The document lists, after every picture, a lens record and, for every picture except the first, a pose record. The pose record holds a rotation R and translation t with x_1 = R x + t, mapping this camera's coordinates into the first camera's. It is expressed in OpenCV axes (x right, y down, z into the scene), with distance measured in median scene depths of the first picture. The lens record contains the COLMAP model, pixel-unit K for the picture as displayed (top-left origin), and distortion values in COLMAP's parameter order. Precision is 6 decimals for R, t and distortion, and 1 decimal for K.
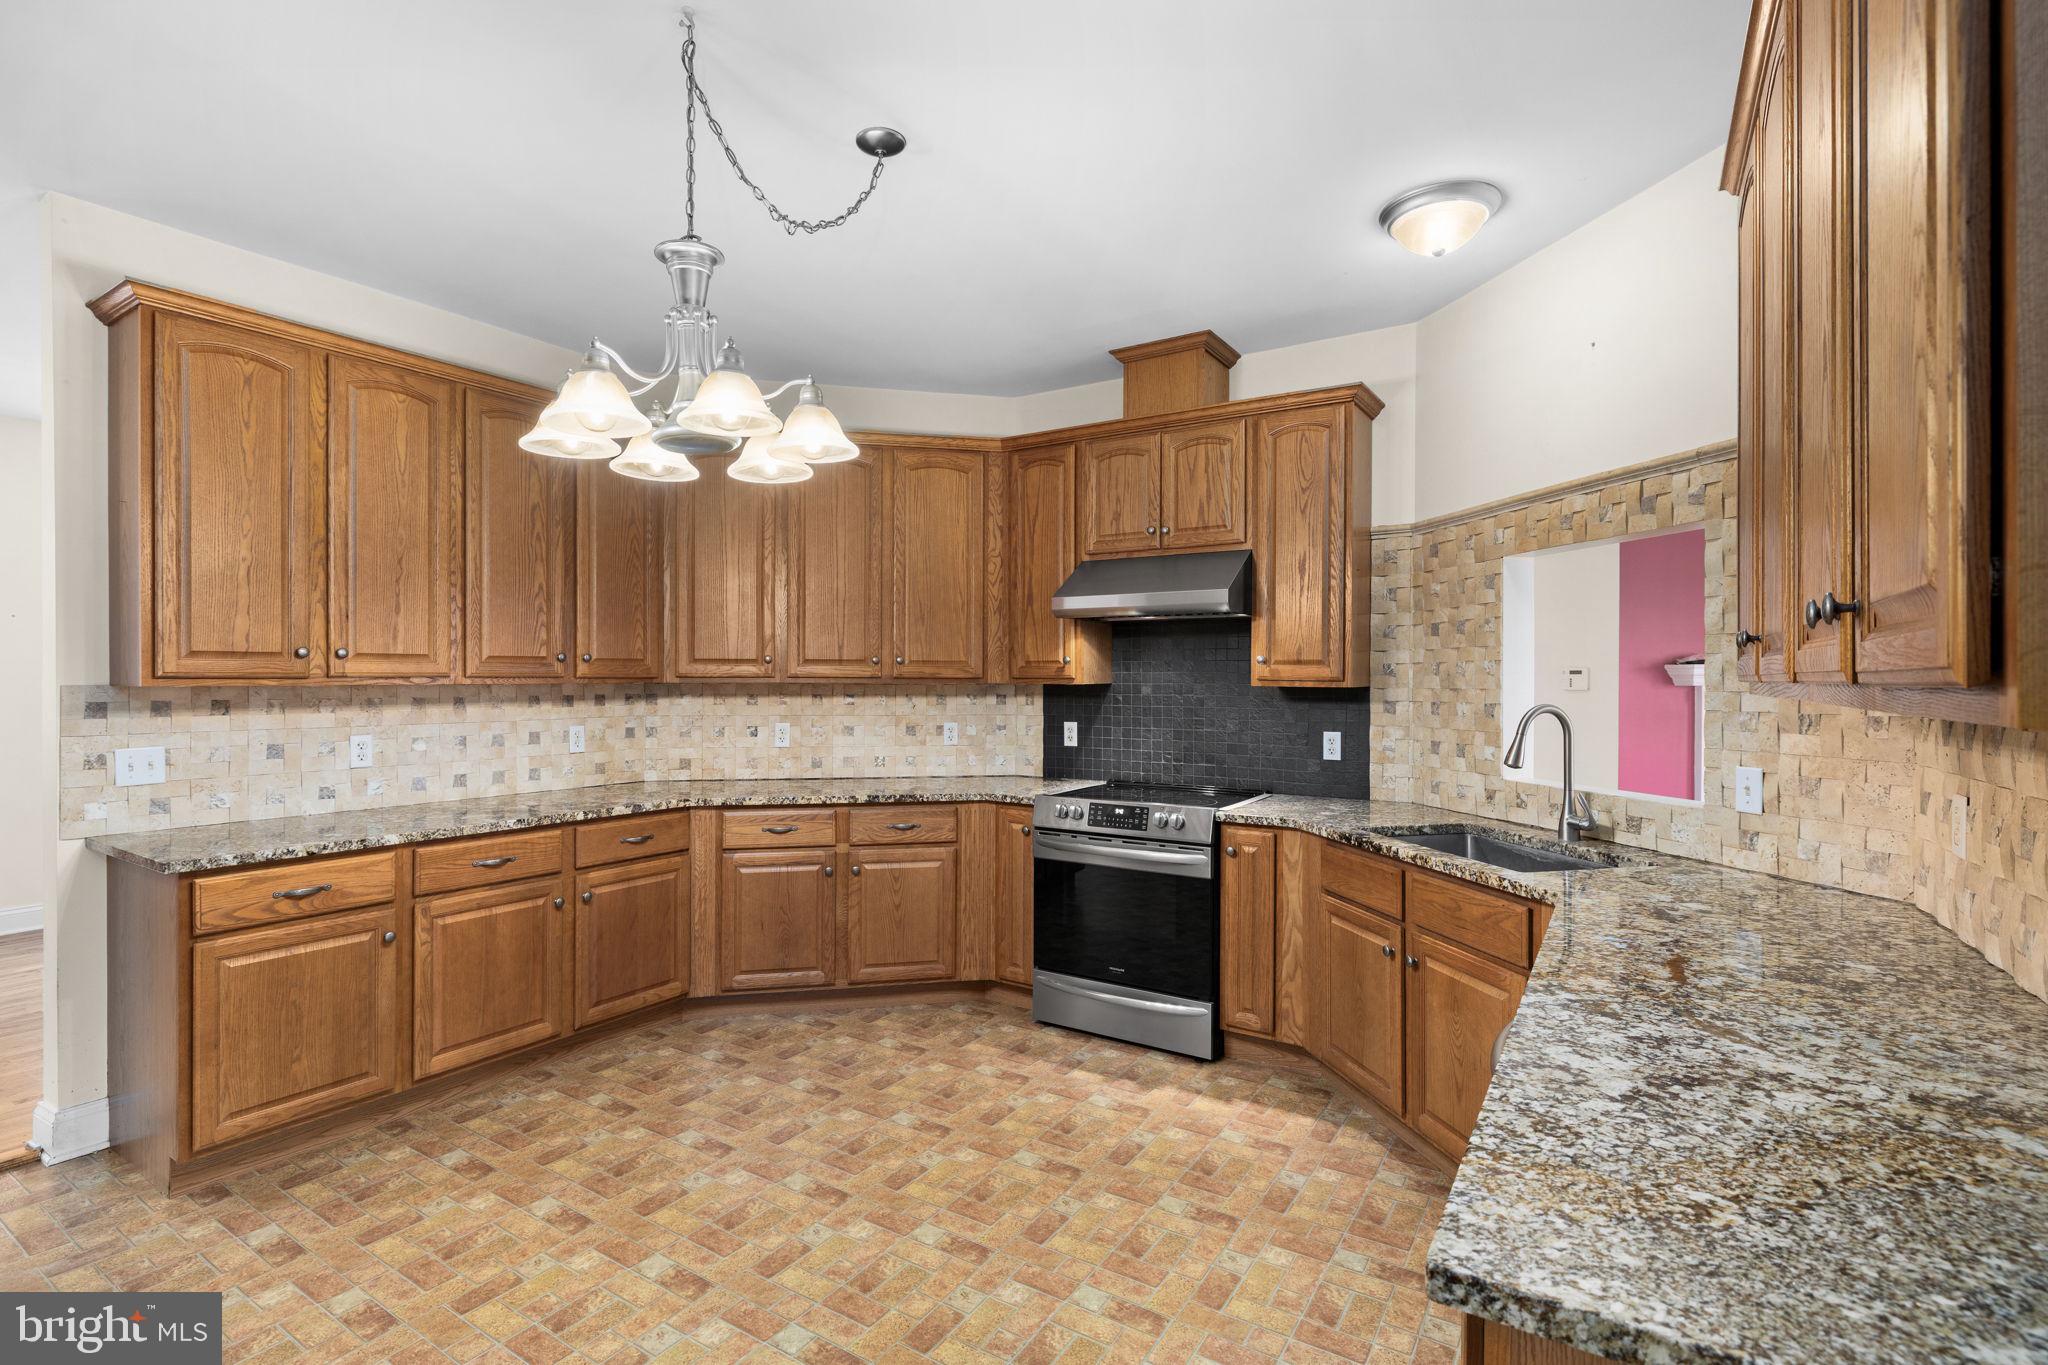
lens RADIAL K [[953.0, 0, 1005.0], [0, 953.0, 681.4], [0, 0, 1]] dist [-0.007471, 0.002363]
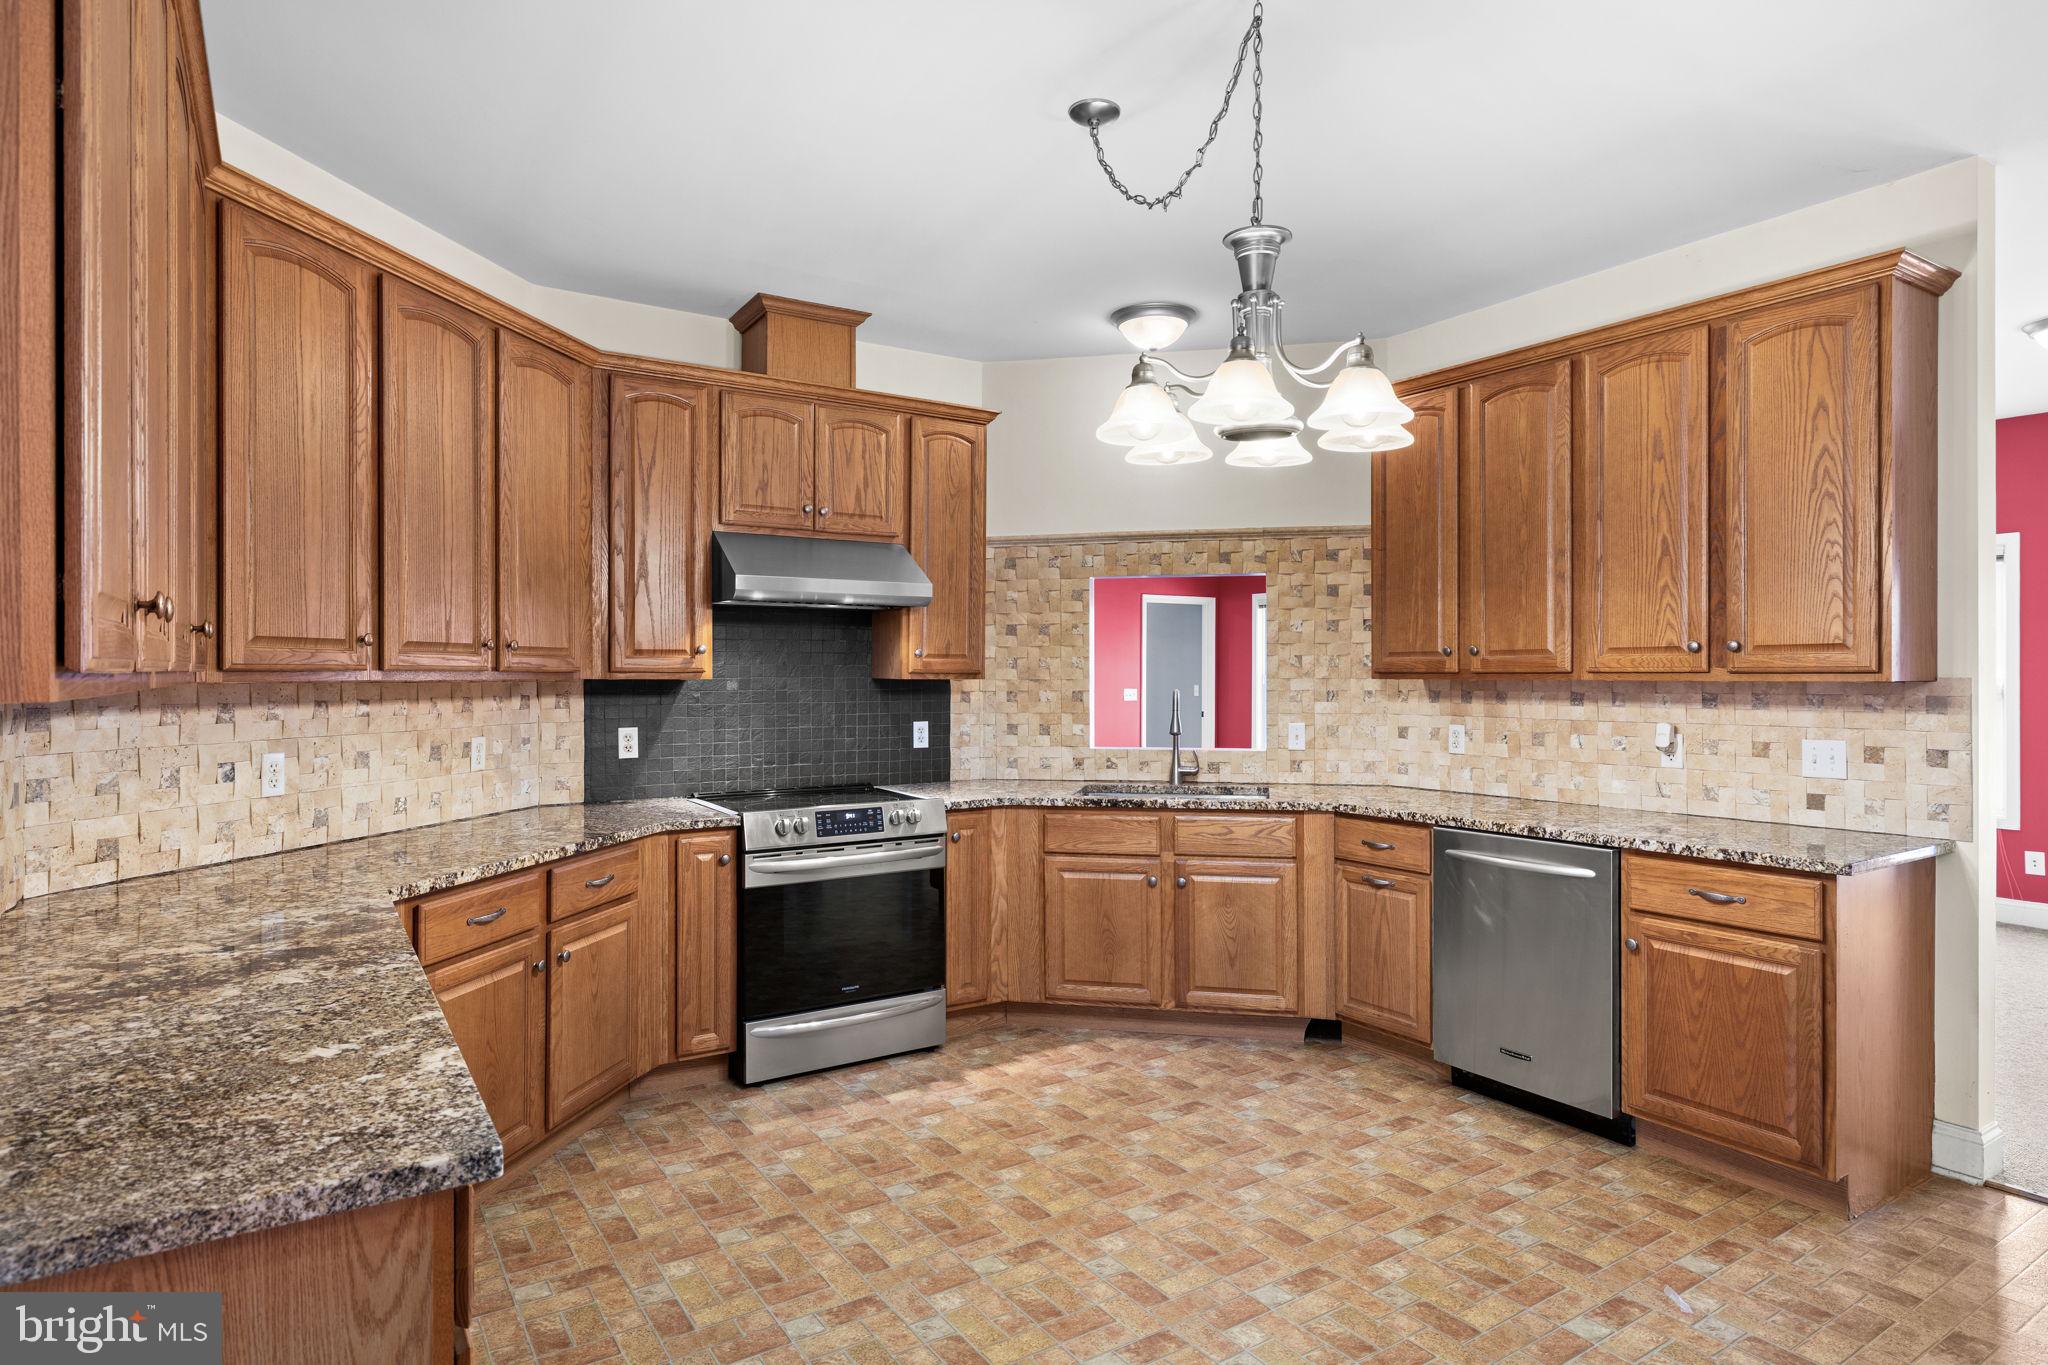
lens RADIAL K [[1132.7, 0, 1013.6], [0, 1132.7, 680.5], [0, 0, 1]] dist [-0.000834, 0.000568]
pose [[0.406227, -0.008856, 0.913729, -0.827419], [0.005457, 0.999959, 0.007266, -0.001900], [-0.913756, 0.002034, 0.406259, 0.416880]]
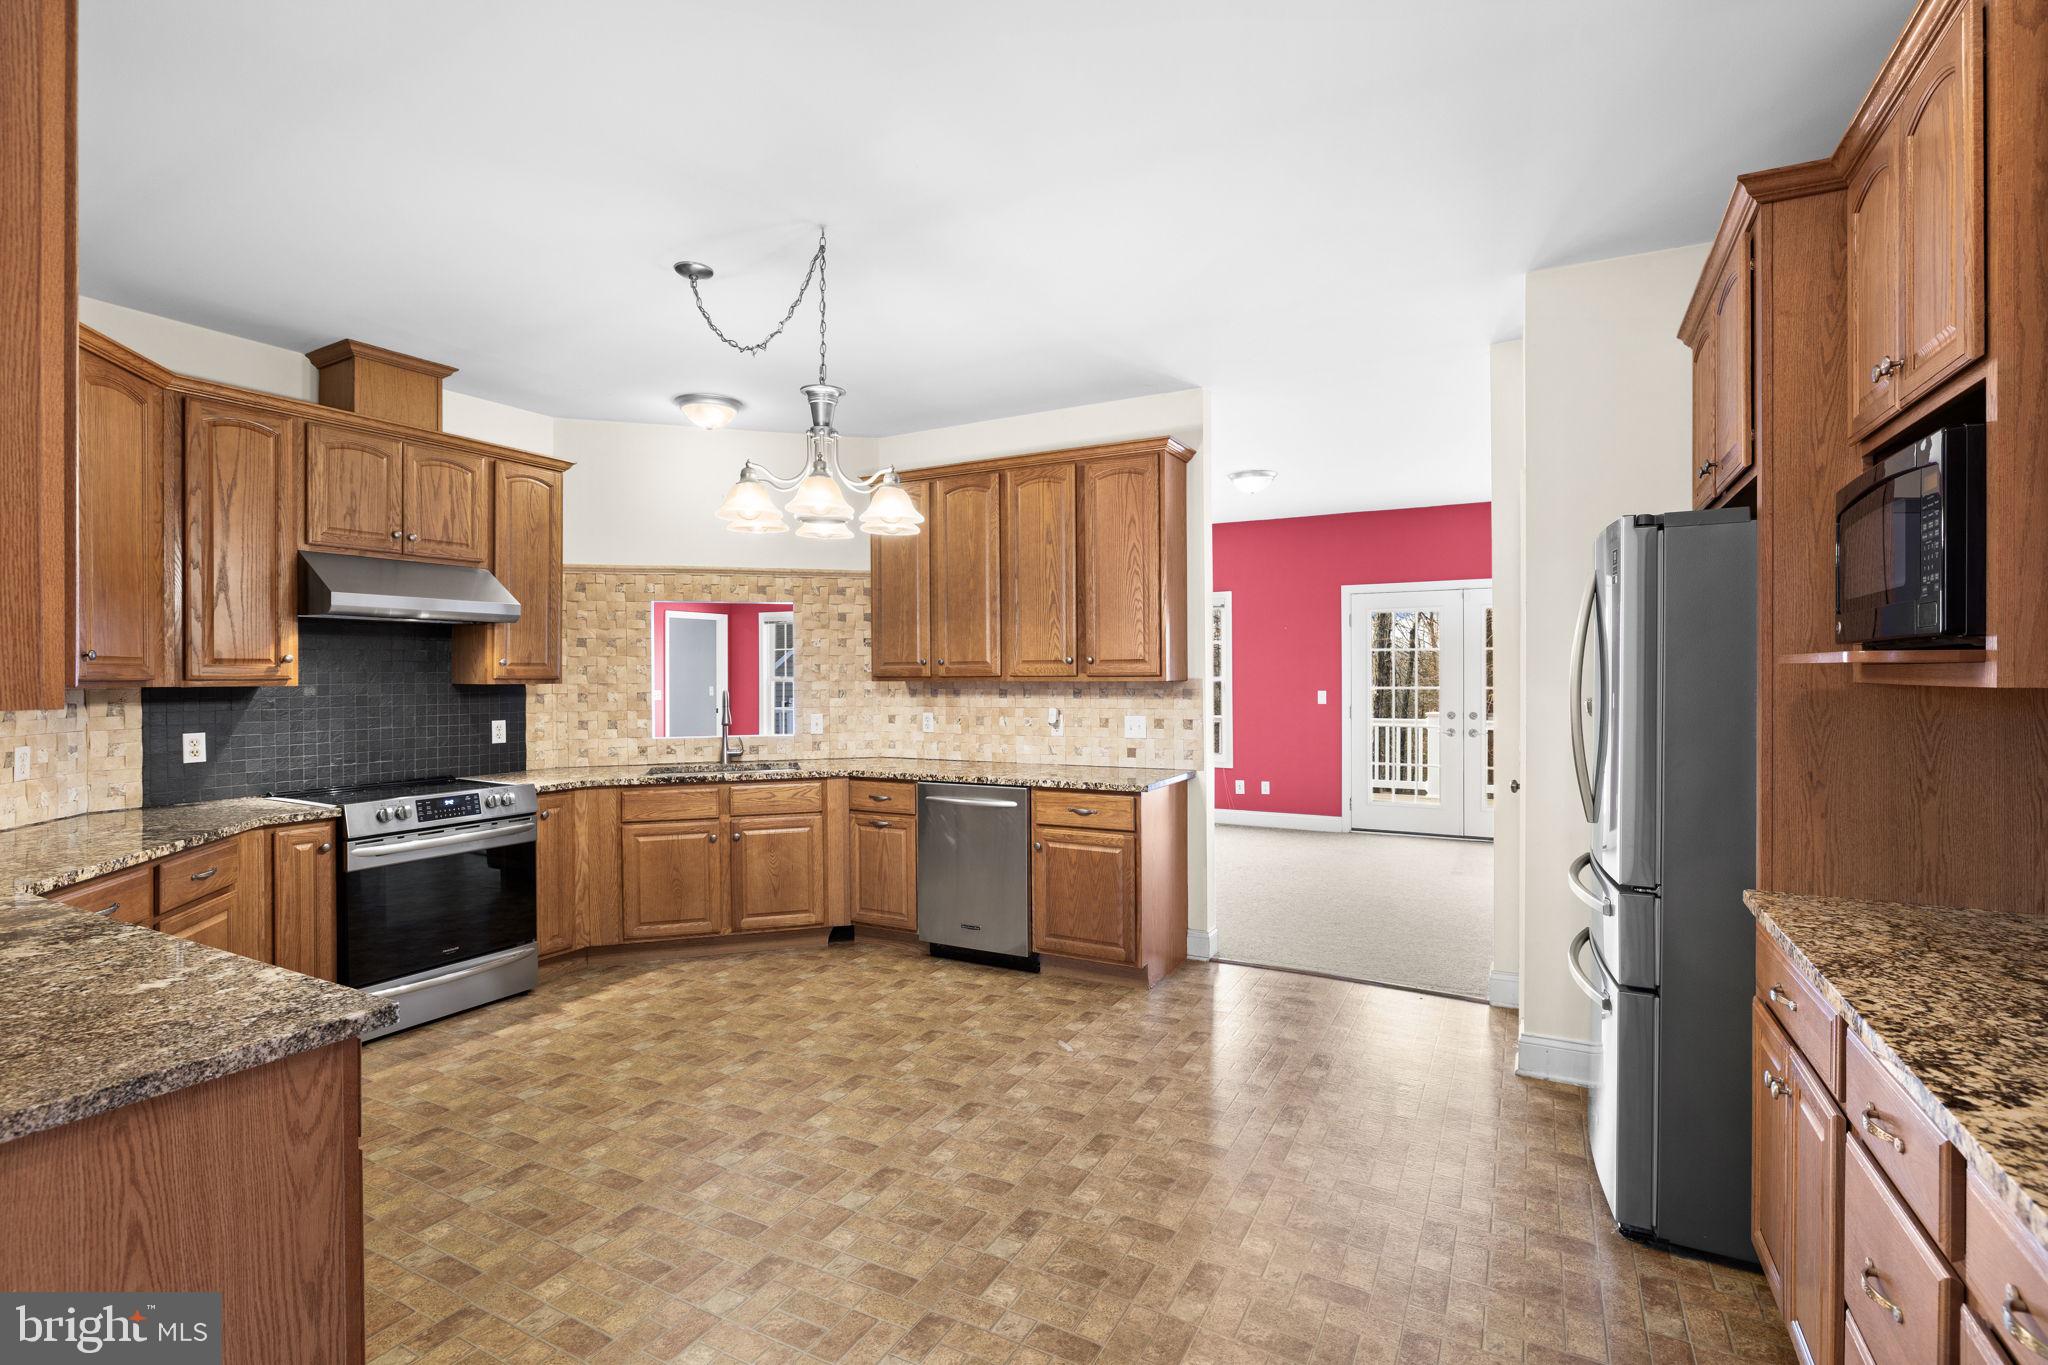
lens RADIAL K [[953.0, 0, 1021.8], [0, 953.0, 678.6], [0, 0, 1]] dist [-0.007471, 0.002363]
pose [[-0.079543, -0.007141, 0.996806, -1.011956], [0.008560, 0.999933, 0.007846, -0.005962], [-0.996795, 0.009157, -0.079477, 0.448030]]
